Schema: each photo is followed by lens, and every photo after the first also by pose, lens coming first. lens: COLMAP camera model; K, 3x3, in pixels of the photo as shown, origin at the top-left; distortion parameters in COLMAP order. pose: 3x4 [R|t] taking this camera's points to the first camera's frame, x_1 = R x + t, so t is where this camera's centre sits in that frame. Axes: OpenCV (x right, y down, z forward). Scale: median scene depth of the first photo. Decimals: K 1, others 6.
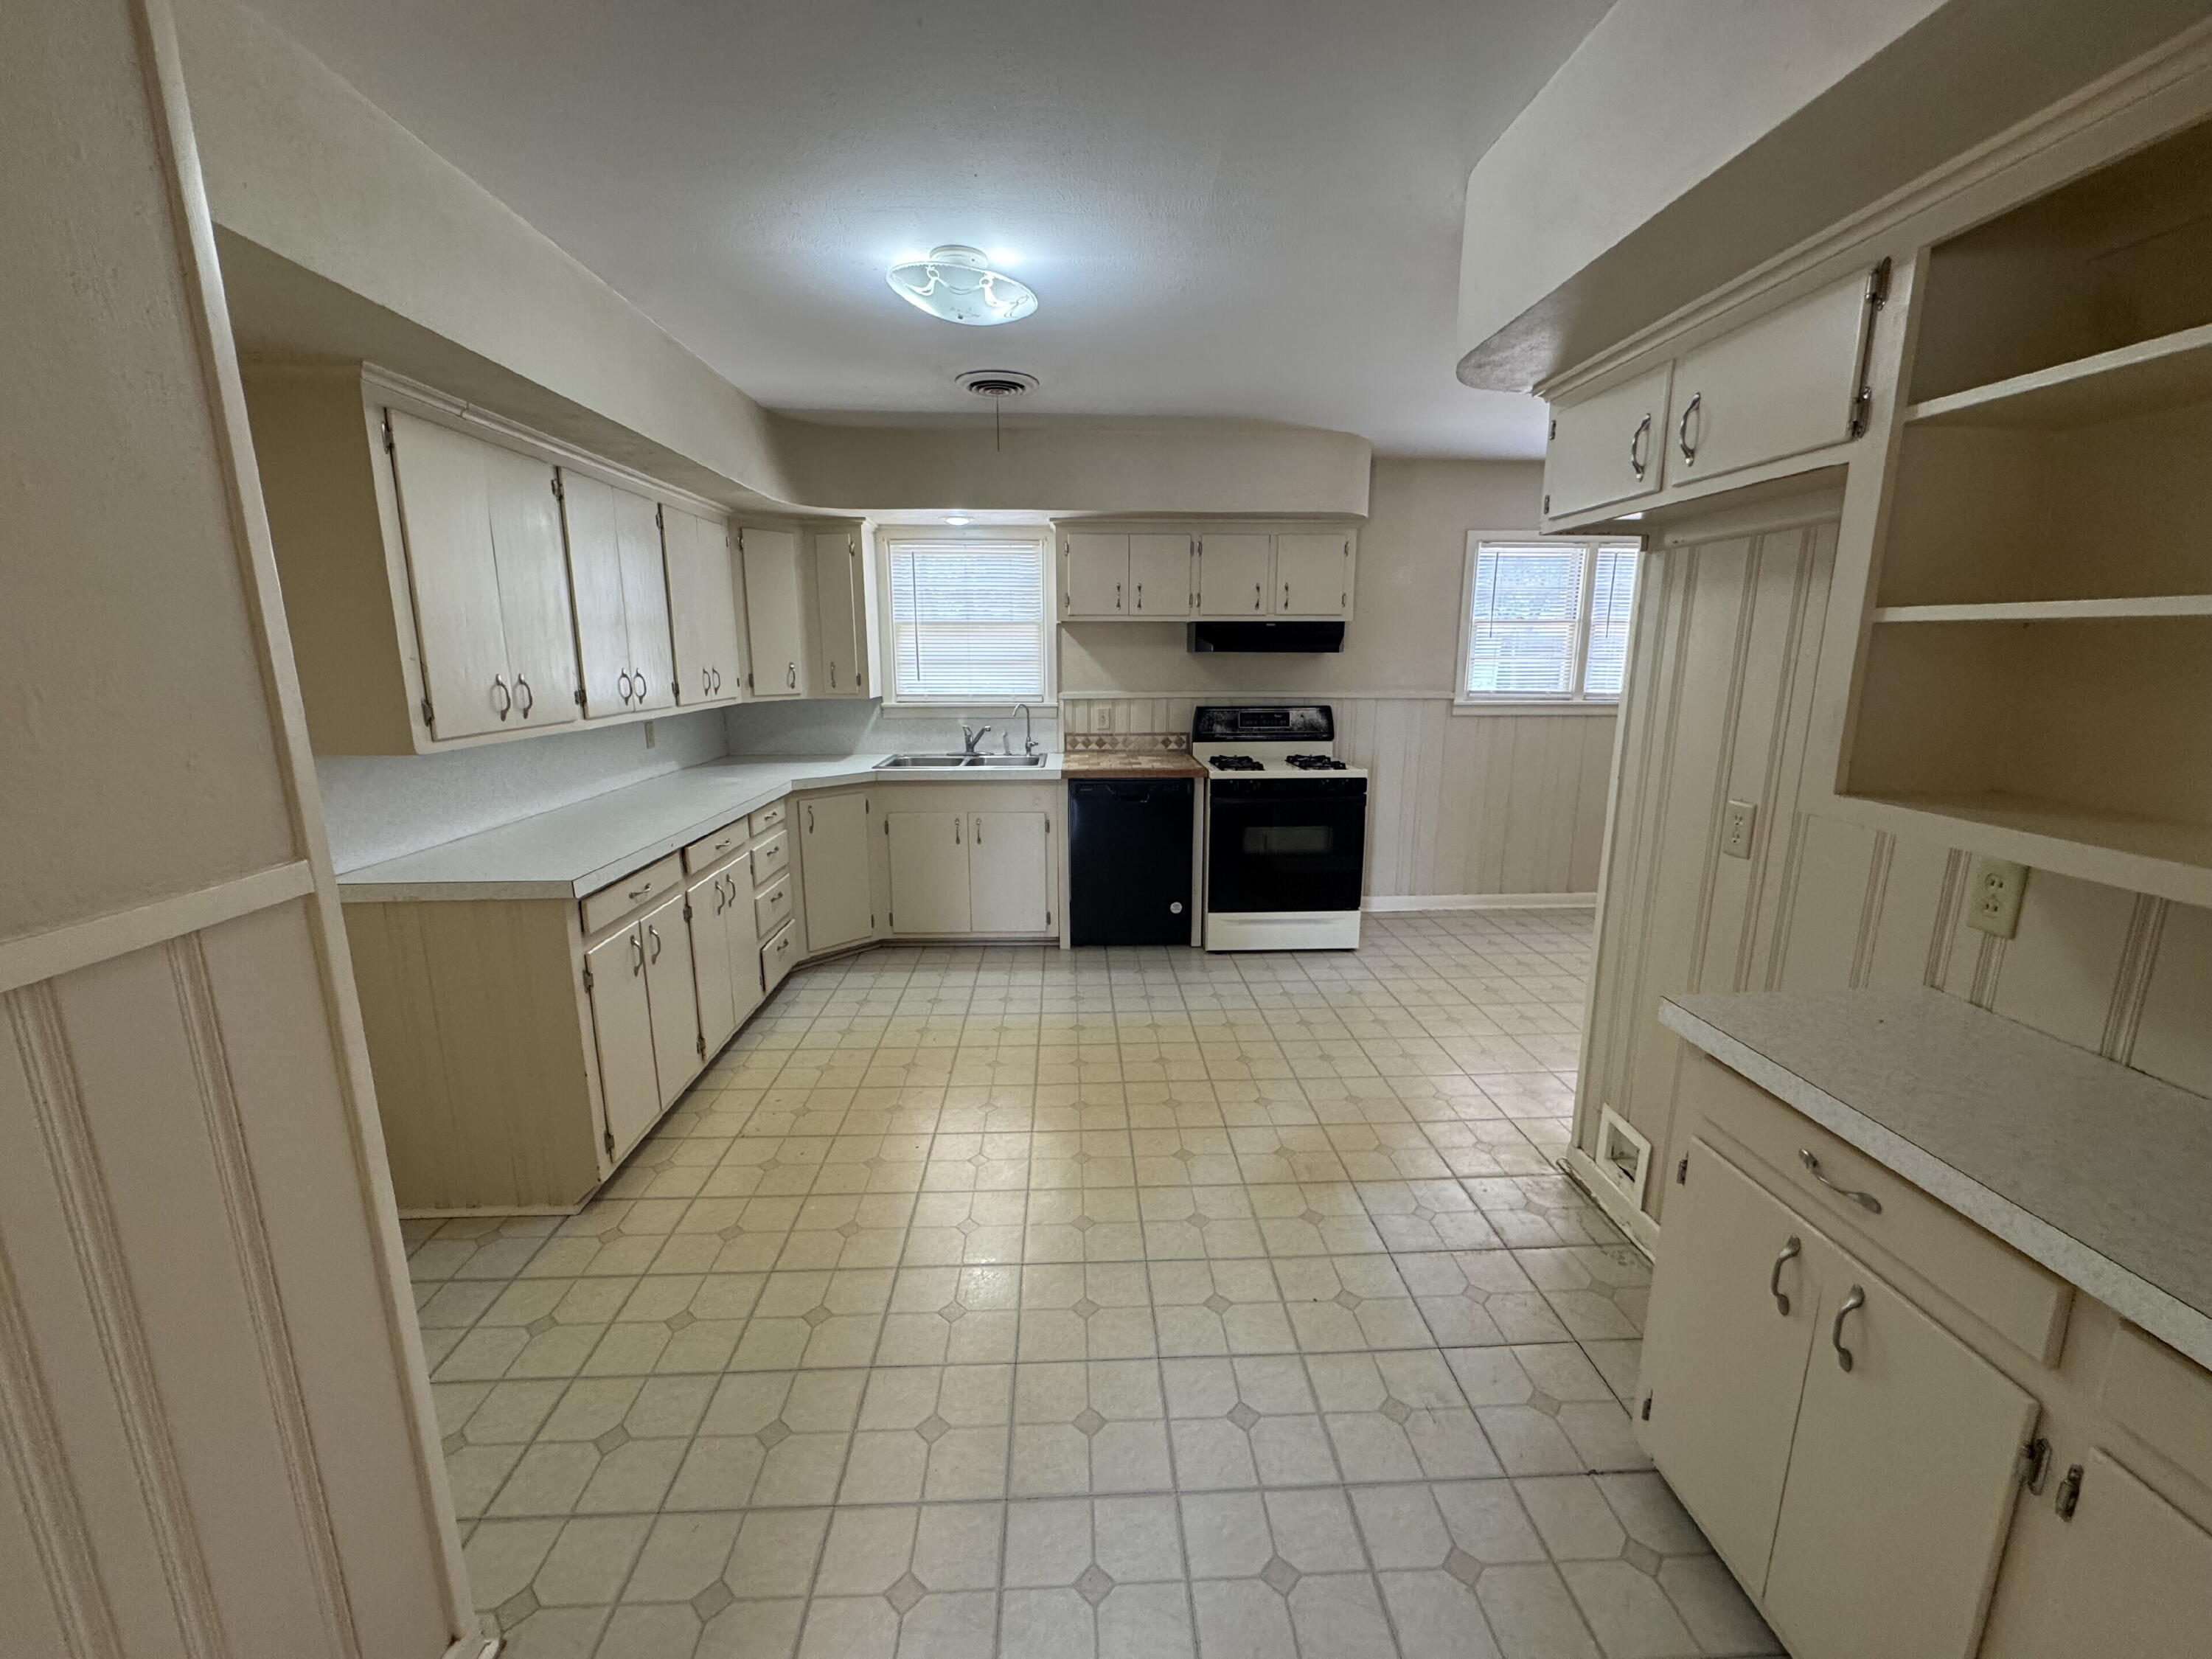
lens RADIAL K [[880.4, 0, 1101.8], [0, 880.4, 830.2], [0, 0, 1]] dist [-0.002133, 0.001196]
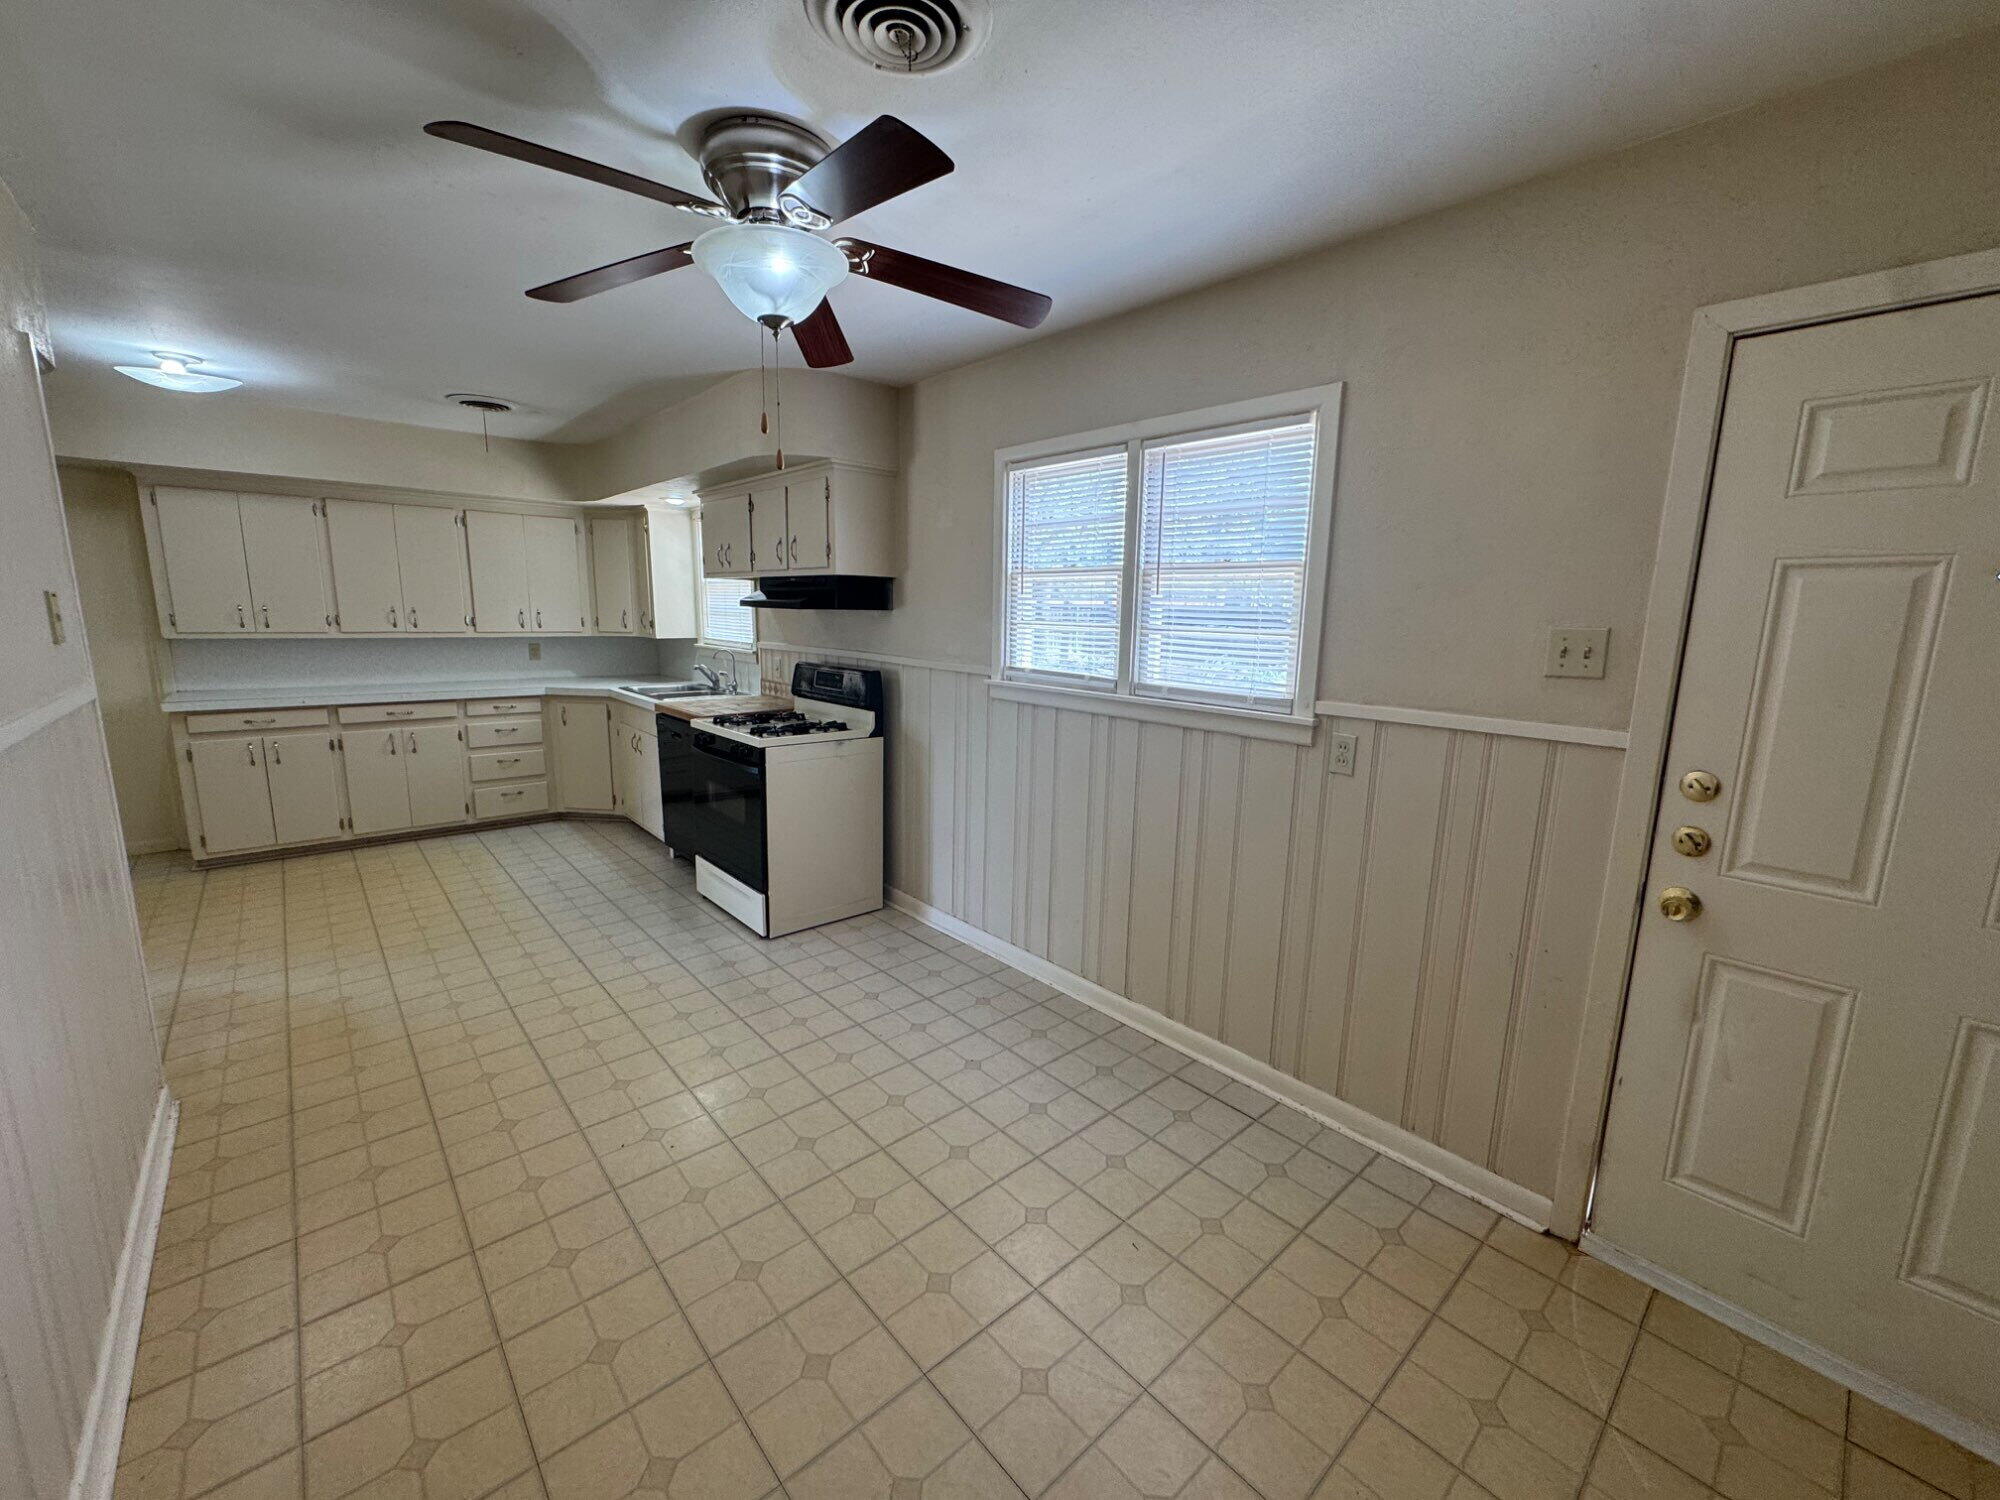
lens RADIAL K [[796.0, 0, 997.1], [0, 796.0, 749.7], [0, 0, 1]] dist [-0.002133, 0.001196]
pose [[0.635620, 0.149167, -0.757454, 0.995624], [-0.178540, 0.982959, 0.043754, -0.126954], [0.751073, 0.107425, 0.651421, 0.612837]]
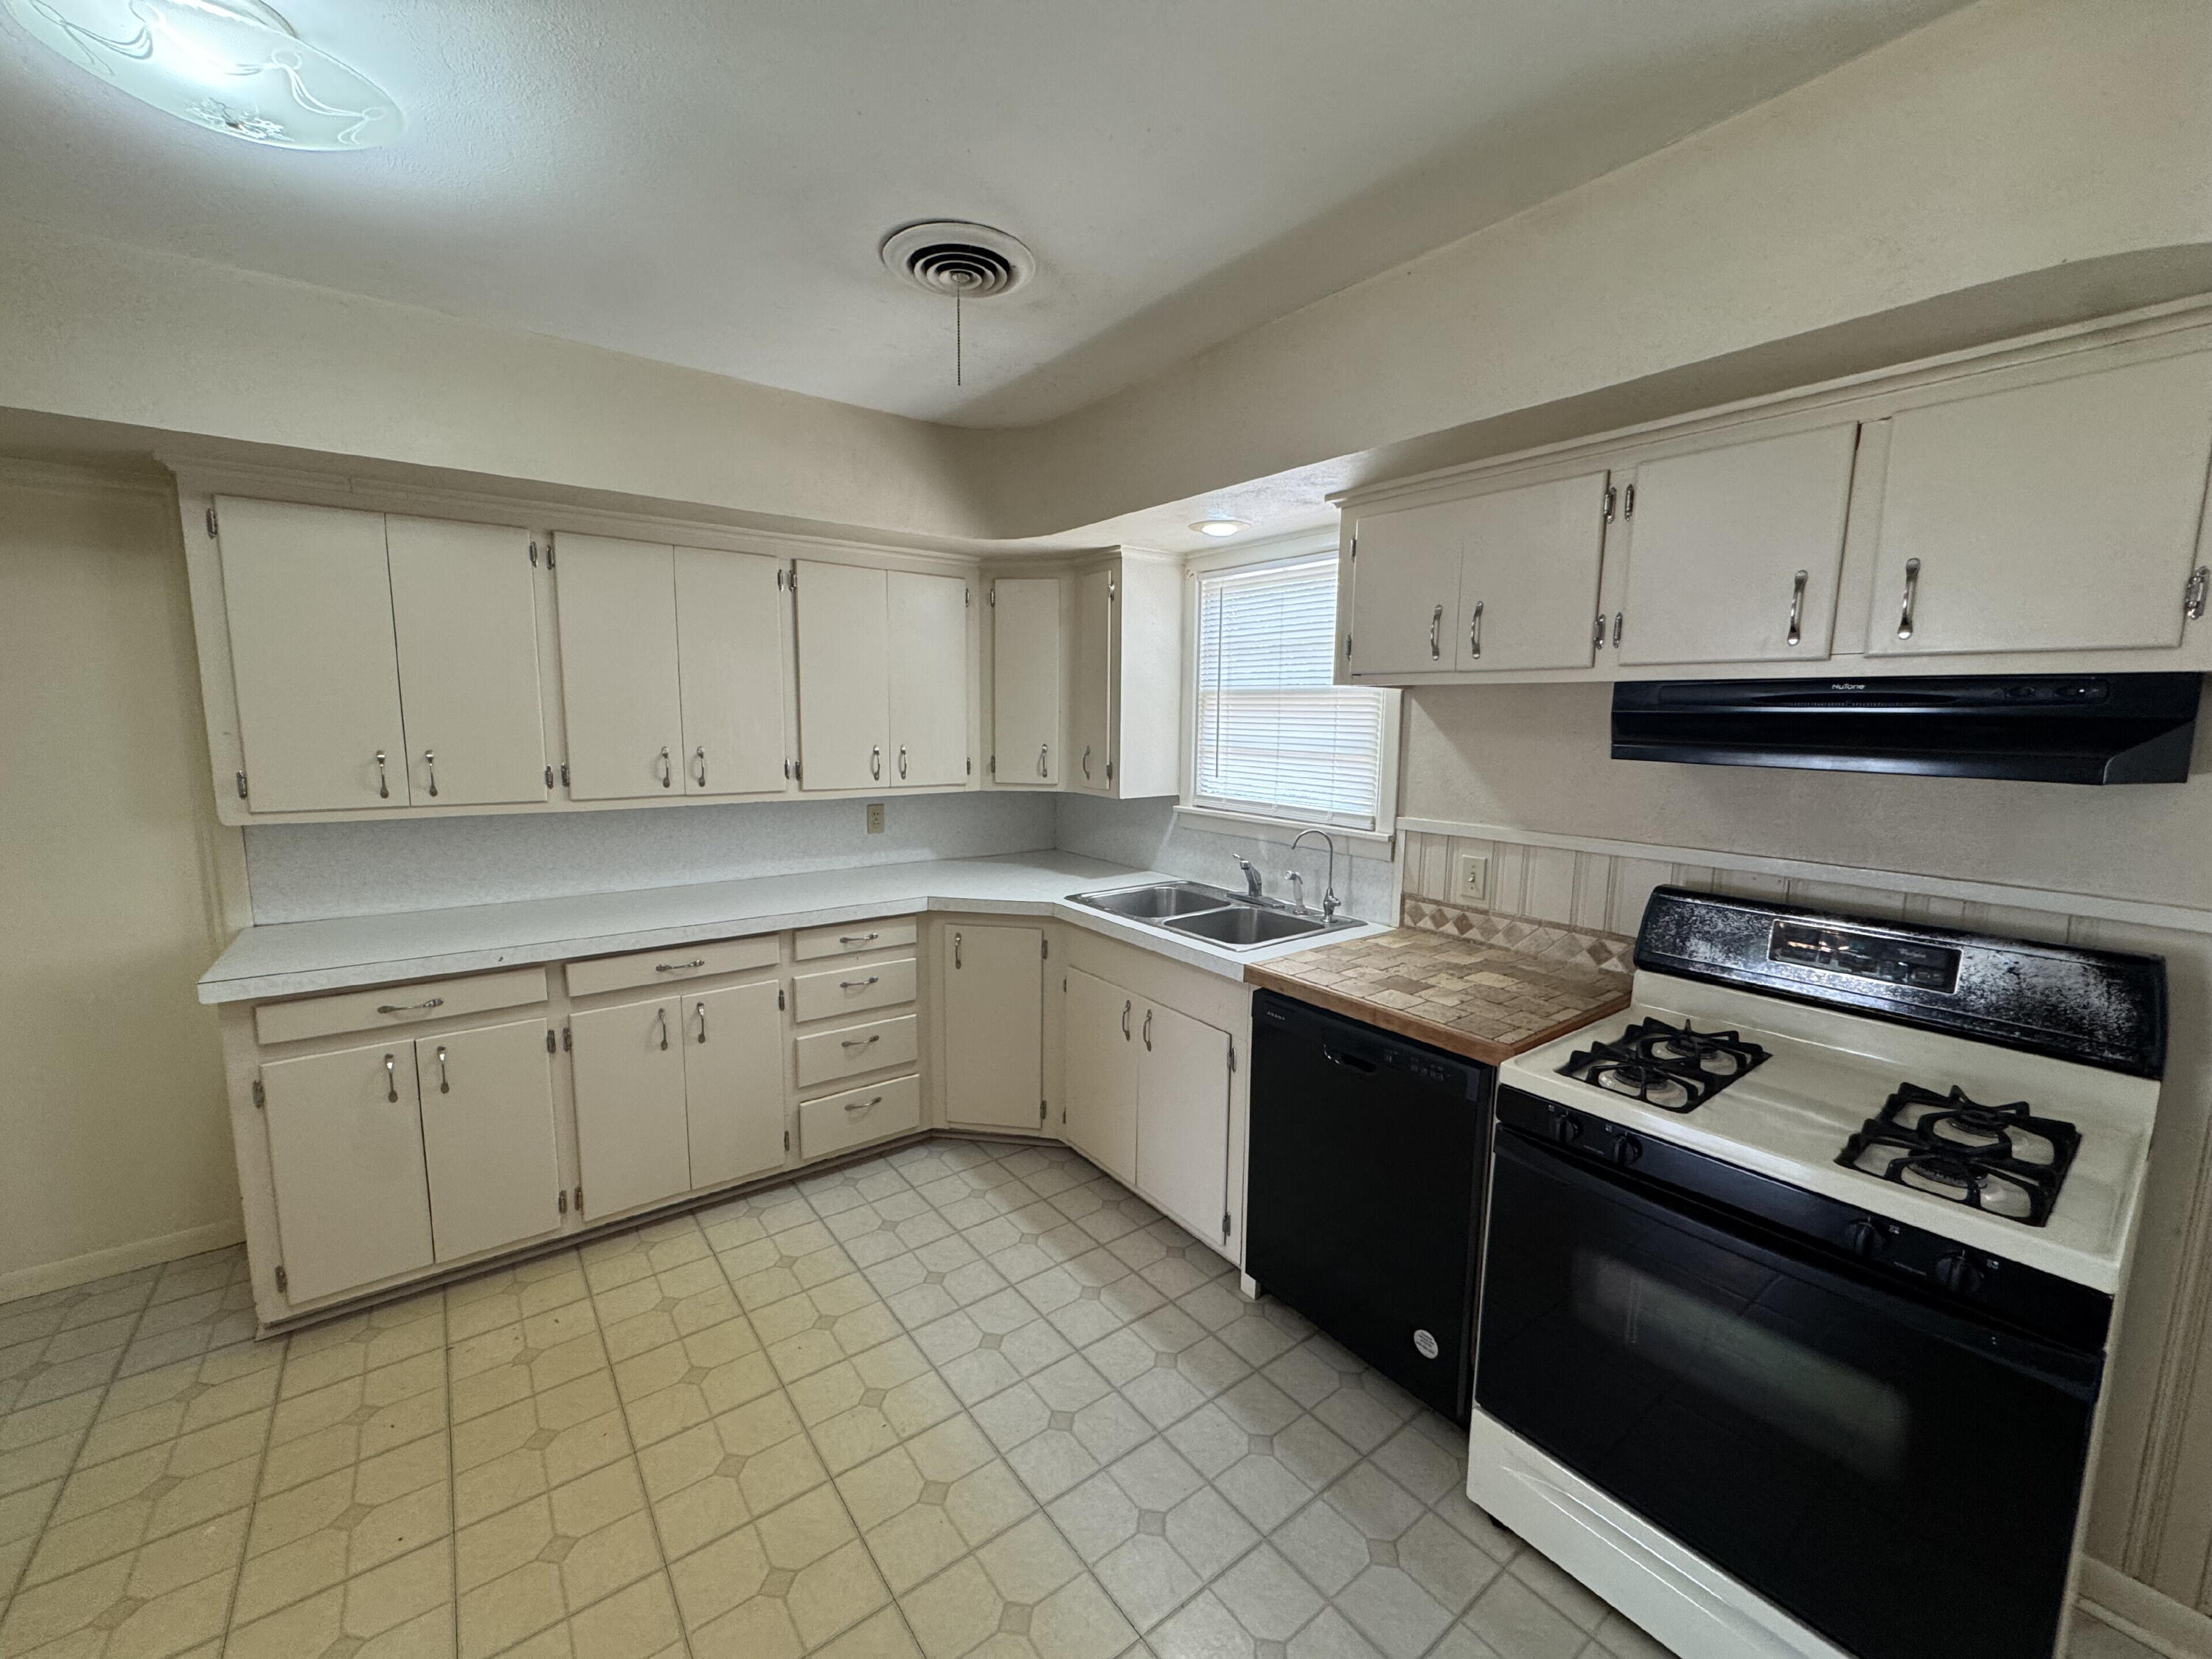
lens RADIAL K [[880.4, 0, 1106.8], [0, 880.4, 831.4], [0, 0, 1]] dist [-0.002133, 0.001196]
pose [[0.574800, 0.117740, -0.809779, 0.301794], [-0.180295, 0.983498, 0.015021, -0.130663], [0.798184, 0.137365, 0.586543, 0.574797]]
